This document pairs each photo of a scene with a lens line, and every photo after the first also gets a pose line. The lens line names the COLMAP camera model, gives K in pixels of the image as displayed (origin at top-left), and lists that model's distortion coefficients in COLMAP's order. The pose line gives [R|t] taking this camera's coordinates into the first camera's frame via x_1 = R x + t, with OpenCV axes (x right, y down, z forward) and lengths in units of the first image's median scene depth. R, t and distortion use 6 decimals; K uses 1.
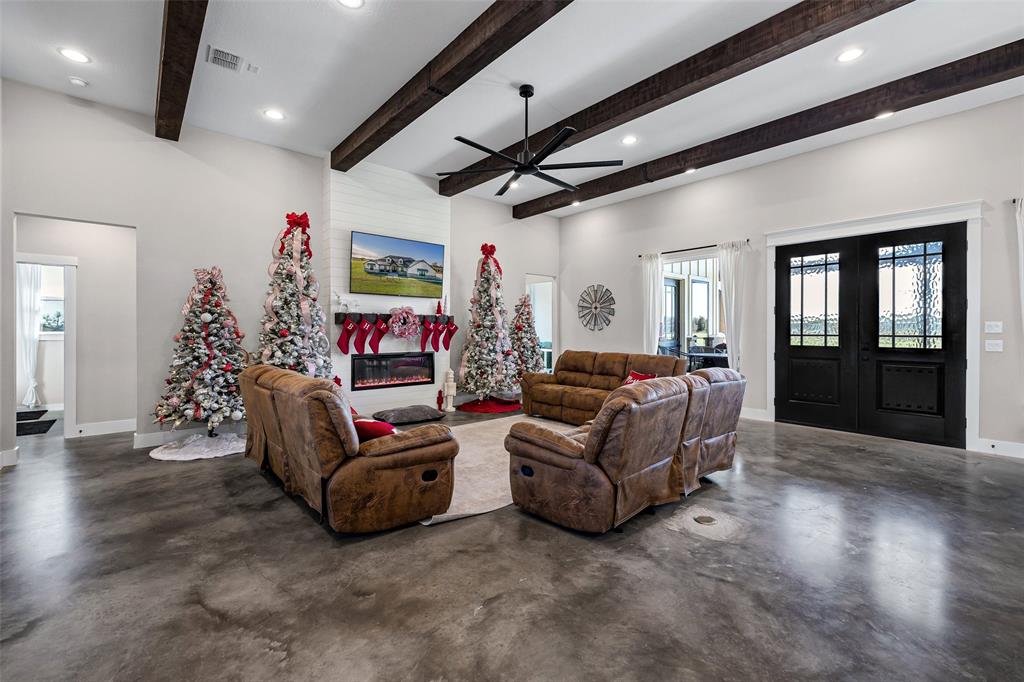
lens RADIAL K [[430.1, 0, 511.4], [0, 430.1, 332.3], [0, 0, 1]] dist [-0.000442, -0.000238]
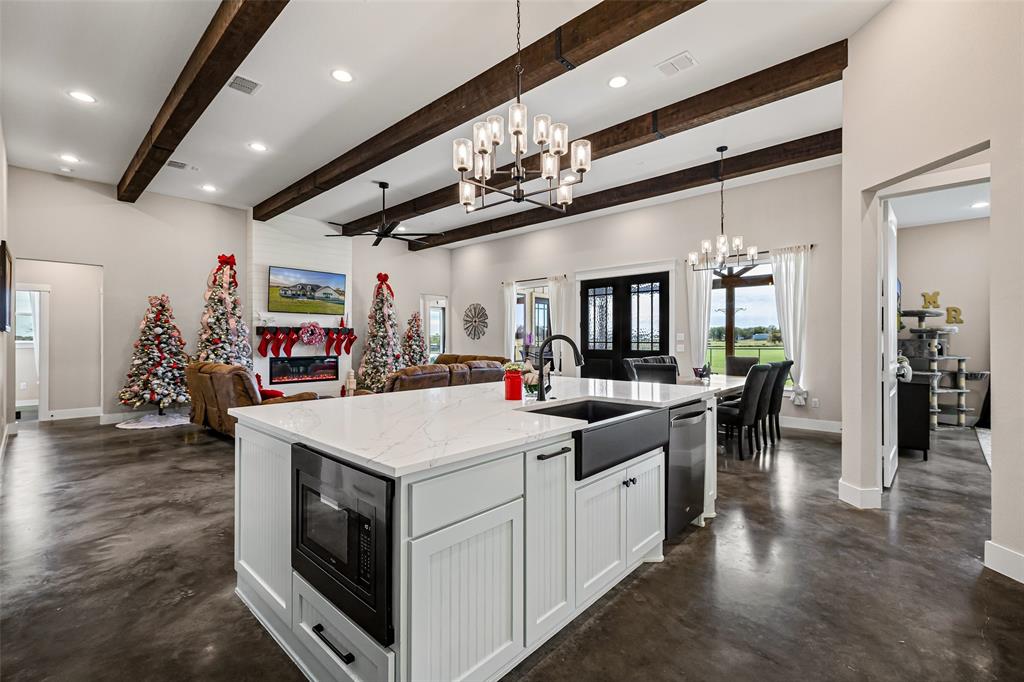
lens RADIAL K [[442.3, 0, 513.4], [0, 442.3, 339.1], [0, 0, 1]] dist [0.000038, -0.000057]
pose [[0.993599, -0.001864, 0.112948, 0.221424], [0.002394, 0.999987, -0.004558, 0.002371], [-0.112938, 0.004799, 0.993590, -0.442922]]
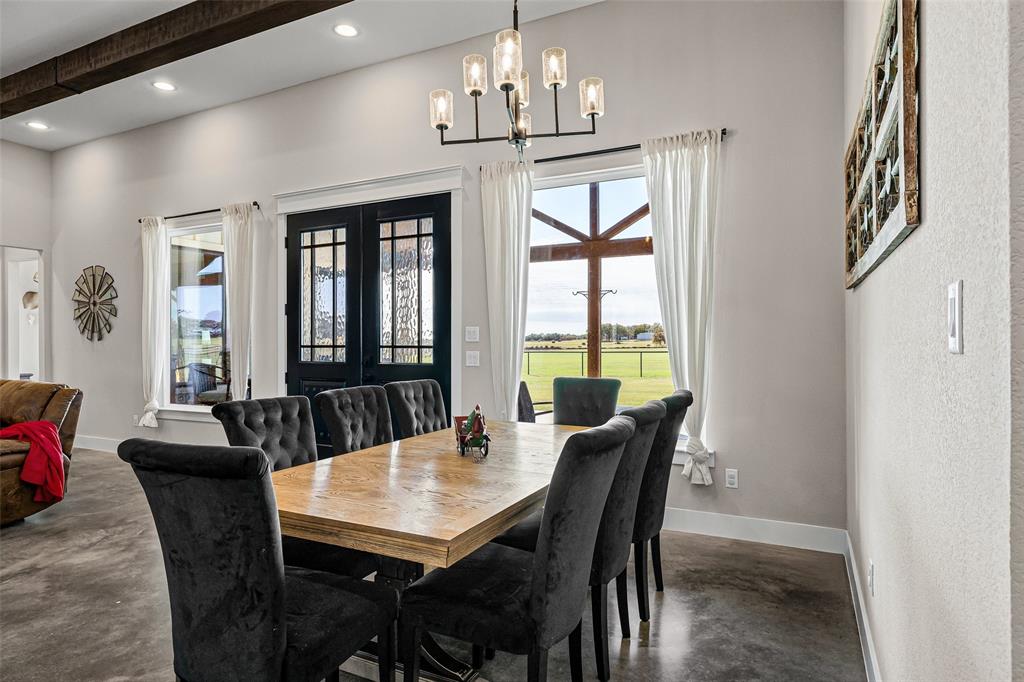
lens RADIAL K [[583.4, 0, 512.0], [0, 583.4, 341.0], [0, 0, 1]] dist [-0.000791, -0.000266]
pose [[0.921687, -0.005652, 0.387893, 0.580272], [0.006625, 0.999977, -0.001171, 0.001491], [-0.387878, 0.003649, 0.921704, 0.018864]]
